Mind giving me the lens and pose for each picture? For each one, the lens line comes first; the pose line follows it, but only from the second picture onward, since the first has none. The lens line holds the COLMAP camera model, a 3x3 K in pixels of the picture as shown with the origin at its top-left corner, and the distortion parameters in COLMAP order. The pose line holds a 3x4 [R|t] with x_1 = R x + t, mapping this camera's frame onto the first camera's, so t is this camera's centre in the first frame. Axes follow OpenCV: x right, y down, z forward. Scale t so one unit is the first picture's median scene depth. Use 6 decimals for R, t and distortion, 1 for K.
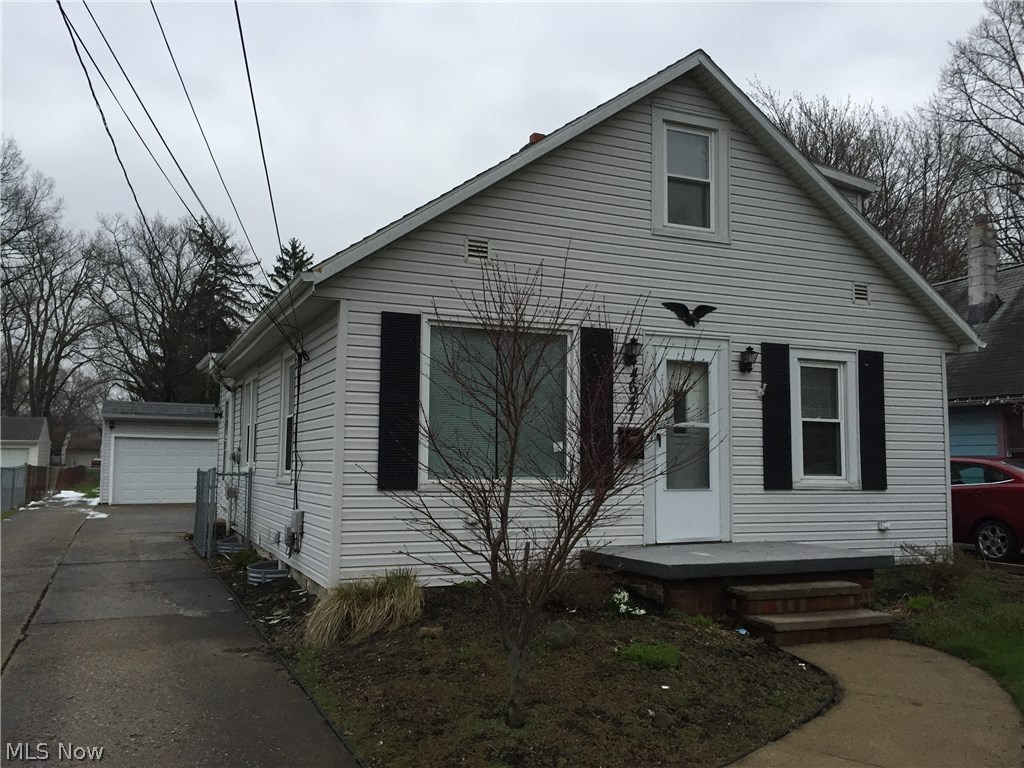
lens RADIAL K [[859.2, 0, 511.2], [0, 859.2, 385.0], [0, 0, 1]] dist [0.064817, -0.066888]
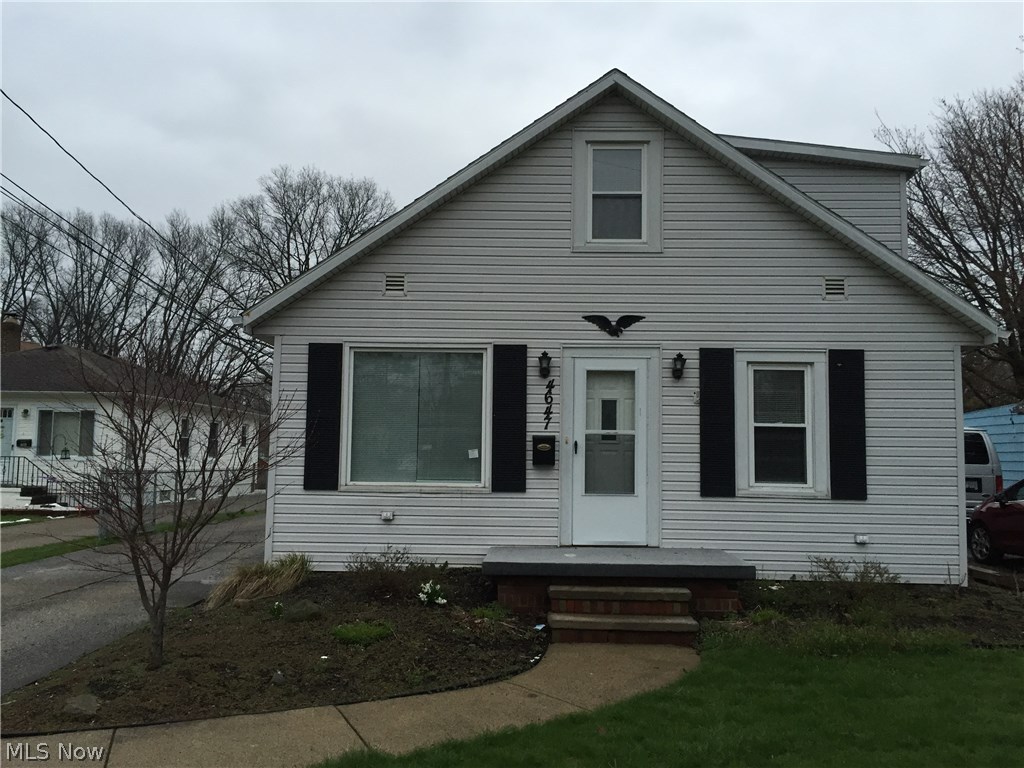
lens RADIAL K [[859.2, 0, 508.0], [0, 859.2, 383.1], [0, 0, 1]] dist [0.064817, -0.066888]
pose [[0.908063, -0.034017, -0.417450, 0.515989], [0.032524, 0.999414, -0.010694, -0.005541], [0.417569, -0.003867, 0.908637, 0.008604]]
